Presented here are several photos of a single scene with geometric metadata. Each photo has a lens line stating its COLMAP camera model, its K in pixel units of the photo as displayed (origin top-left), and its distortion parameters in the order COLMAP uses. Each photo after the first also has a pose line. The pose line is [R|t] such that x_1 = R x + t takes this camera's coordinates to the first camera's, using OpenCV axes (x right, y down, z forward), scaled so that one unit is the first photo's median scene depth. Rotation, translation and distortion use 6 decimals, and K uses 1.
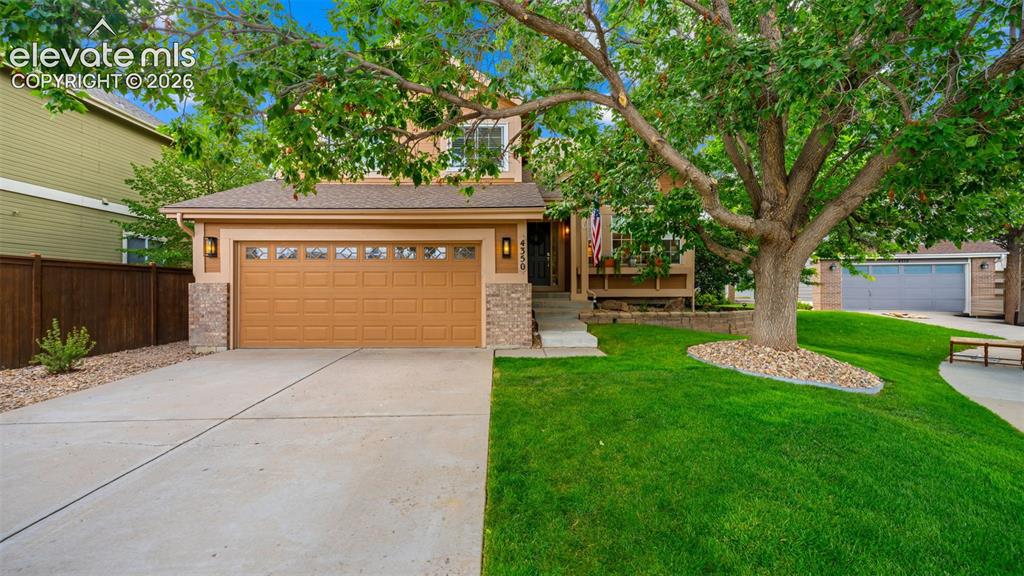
lens RADIAL K [[407.9, 0, 511.9], [0, 407.9, 289.0], [0, 0, 1]] dist [0.002018, 0.000109]
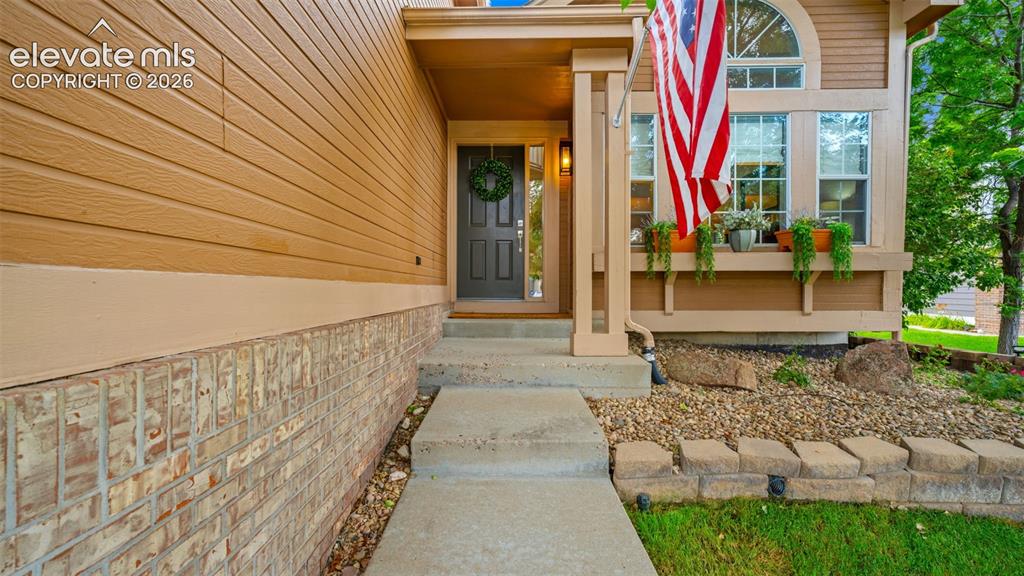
lens RADIAL K [[407.9, 0, 507.1], [0, 407.9, 290.1], [0, 0, 1]] dist [0.002018, 0.000109]
pose [[0.999682, 0.002707, -0.025079, 0.142421], [-0.002505, 0.999964, 0.008091, -0.033131], [0.025100, -0.008025, 0.999653, 0.963269]]
